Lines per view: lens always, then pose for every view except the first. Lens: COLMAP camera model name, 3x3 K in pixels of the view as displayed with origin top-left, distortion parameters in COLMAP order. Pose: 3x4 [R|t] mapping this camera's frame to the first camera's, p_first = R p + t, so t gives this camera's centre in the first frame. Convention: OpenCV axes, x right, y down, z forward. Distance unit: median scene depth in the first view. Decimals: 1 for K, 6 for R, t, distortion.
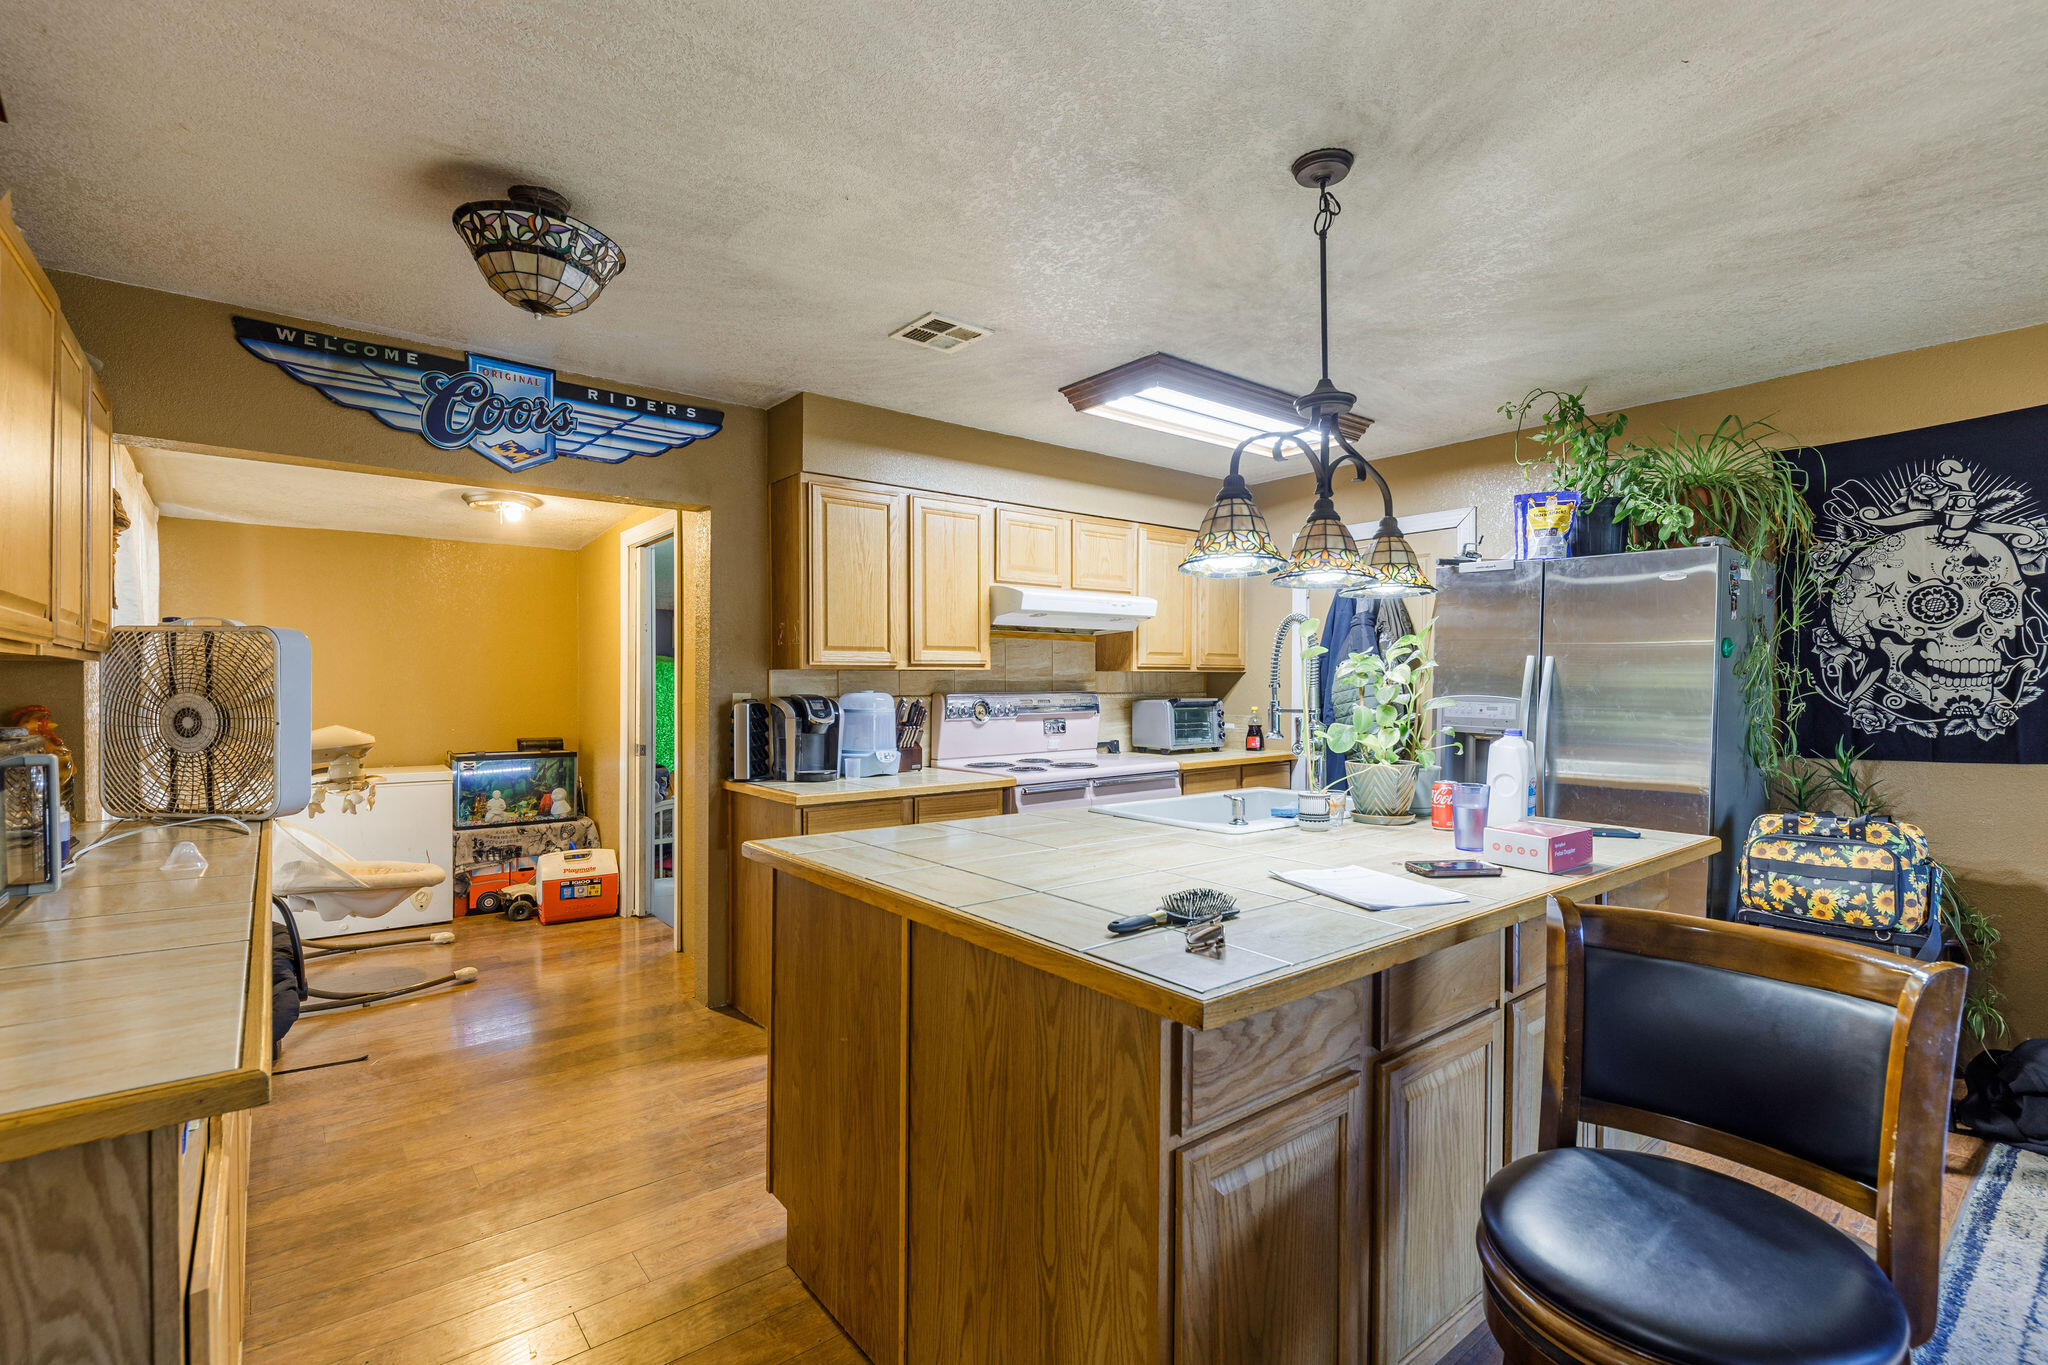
lens RADIAL K [[944.1, 0, 1036.5], [0, 944.1, 675.5], [0, 0, 1]] dist [-0.003703, 0.001516]
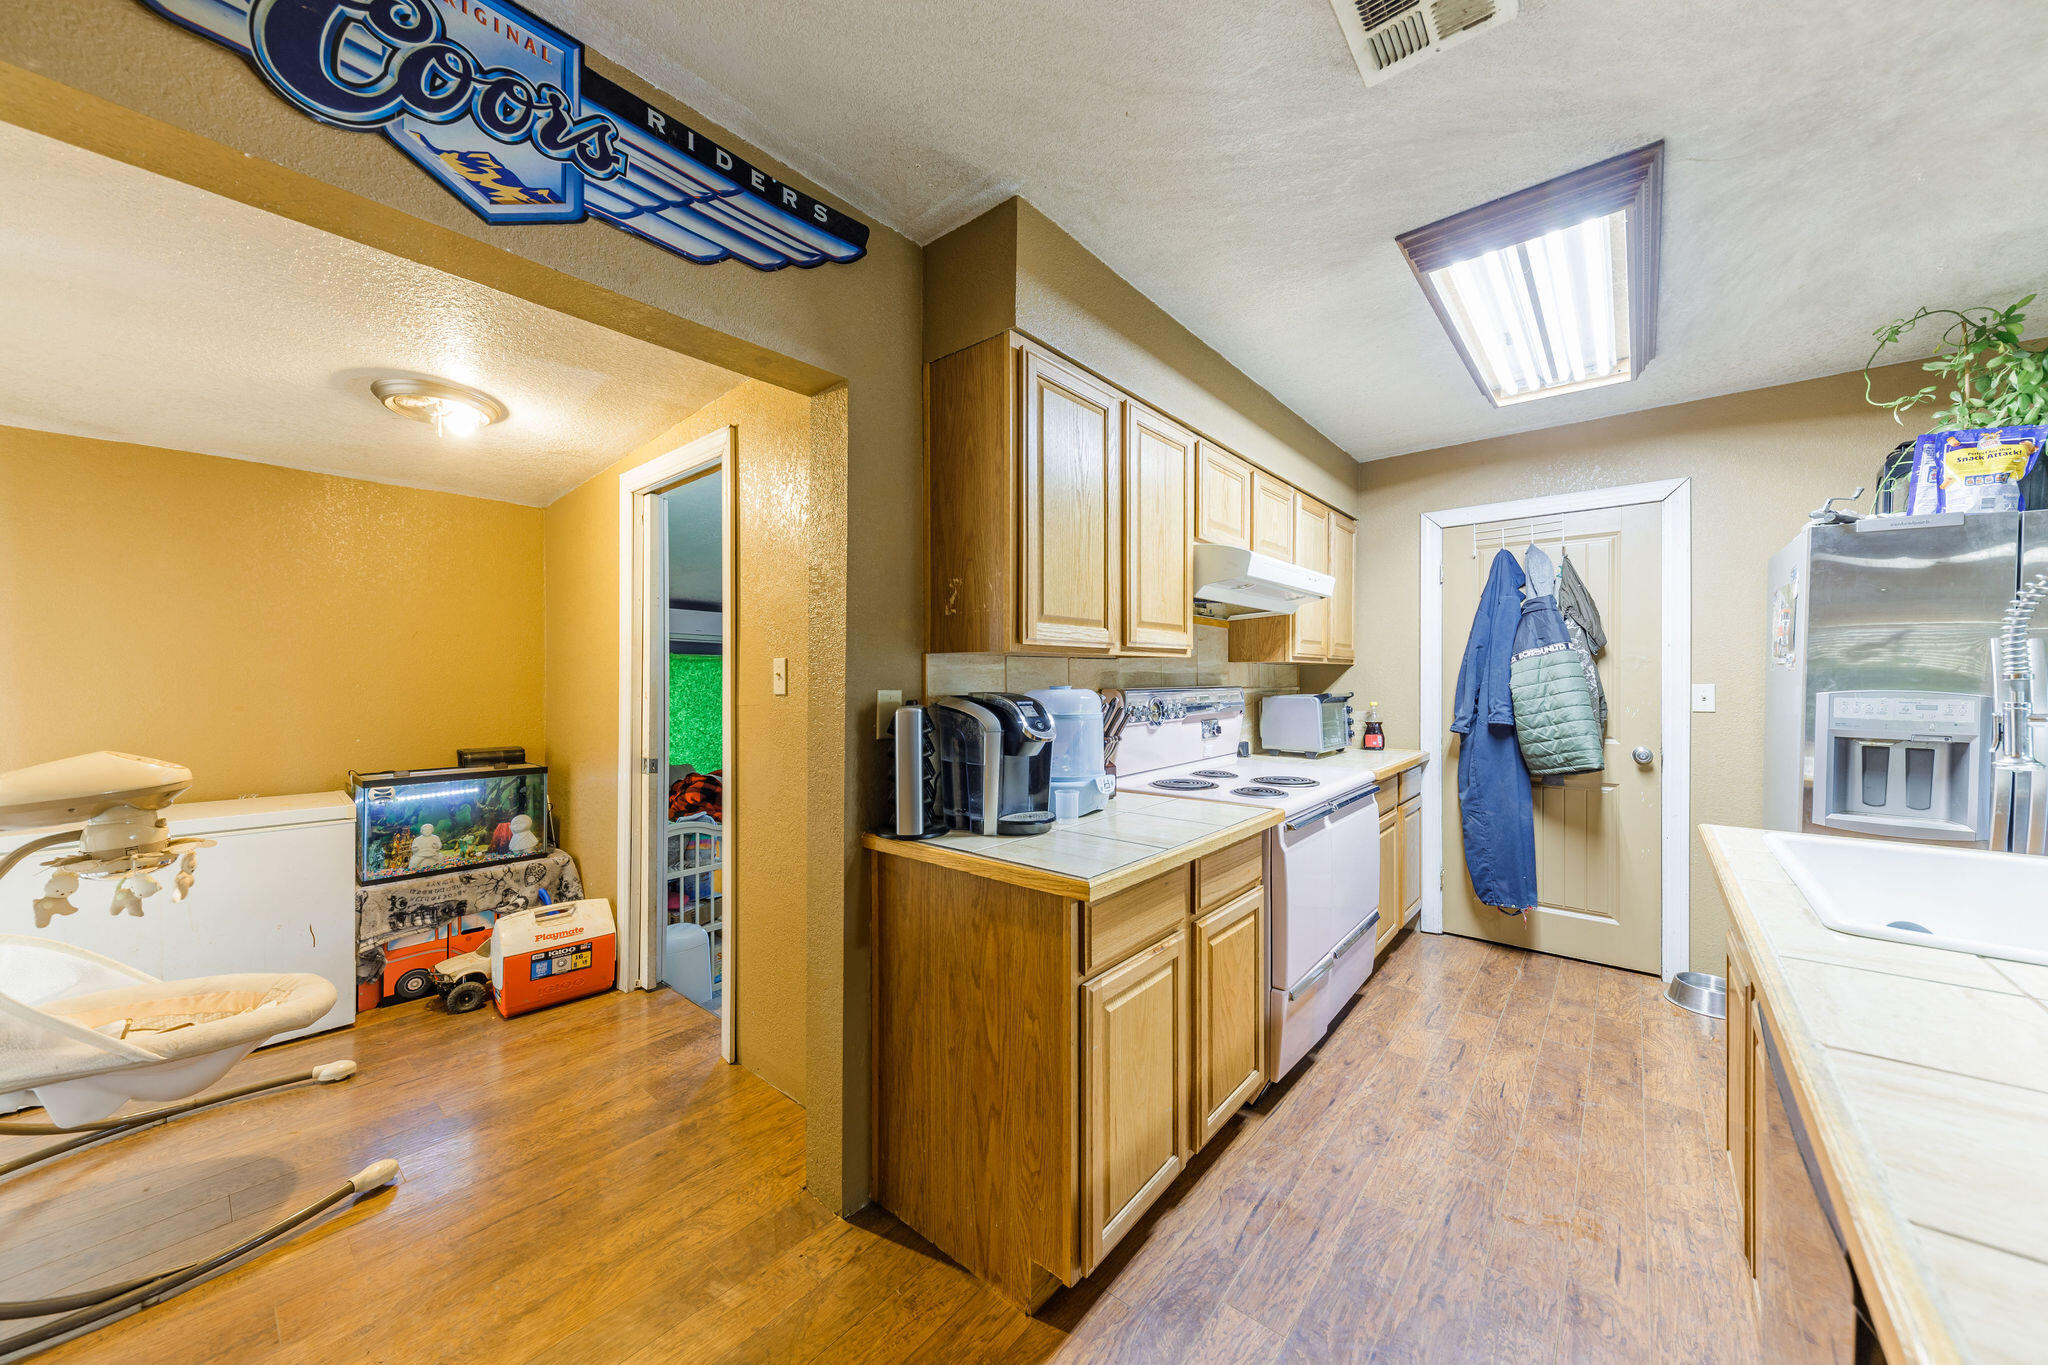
lens RADIAL K [[701.8, 0, 1016.8], [0, 701.8, 671.2], [0, 0, 1]] dist [-0.000151, -0.000922]
pose [[0.981791, 0.001755, 0.189956, -0.301333], [-0.001330, 0.999996, -0.002365, 0.006549], [-0.189960, 0.002069, 0.981790, 0.503557]]
